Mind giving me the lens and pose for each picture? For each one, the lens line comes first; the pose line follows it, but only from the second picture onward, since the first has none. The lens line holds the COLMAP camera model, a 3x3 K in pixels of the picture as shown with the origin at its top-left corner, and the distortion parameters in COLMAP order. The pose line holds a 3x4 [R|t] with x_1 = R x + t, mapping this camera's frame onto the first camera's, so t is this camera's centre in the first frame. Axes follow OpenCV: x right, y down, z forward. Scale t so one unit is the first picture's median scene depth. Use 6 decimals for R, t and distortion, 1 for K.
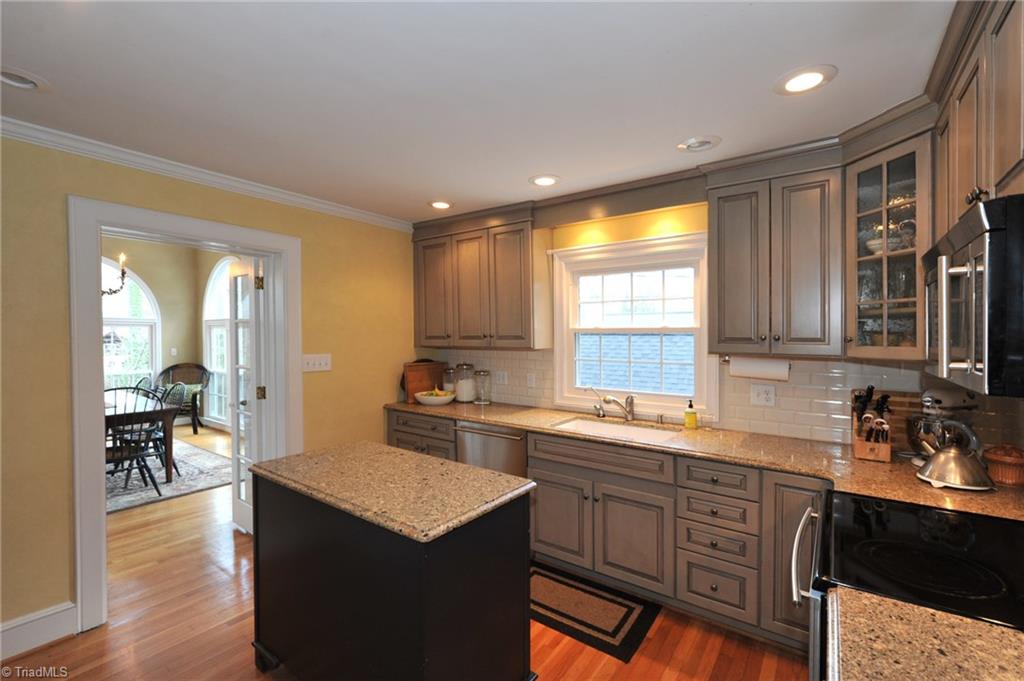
lens RADIAL K [[453.4, 0, 512.0], [0, 453.4, 340.5], [0, 0, 1]] dist [-0.047472, 0.000061]
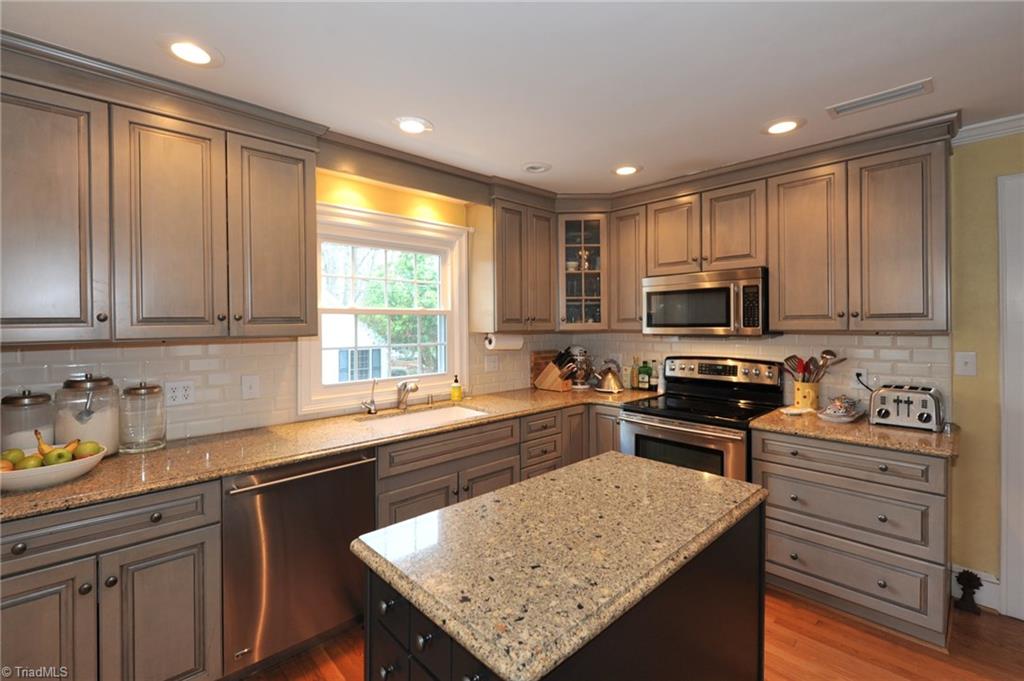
lens RADIAL K [[451.4, 0, 511.2], [0, 451.4, 315.1], [0, 0, 1]] dist [0.019806, -0.000002]
pose [[0.170287, 0.002878, 0.985390, -0.829112], [0.013958, 0.999888, -0.005332, -0.011908], [-0.985296, 0.014662, 0.170228, 0.810730]]
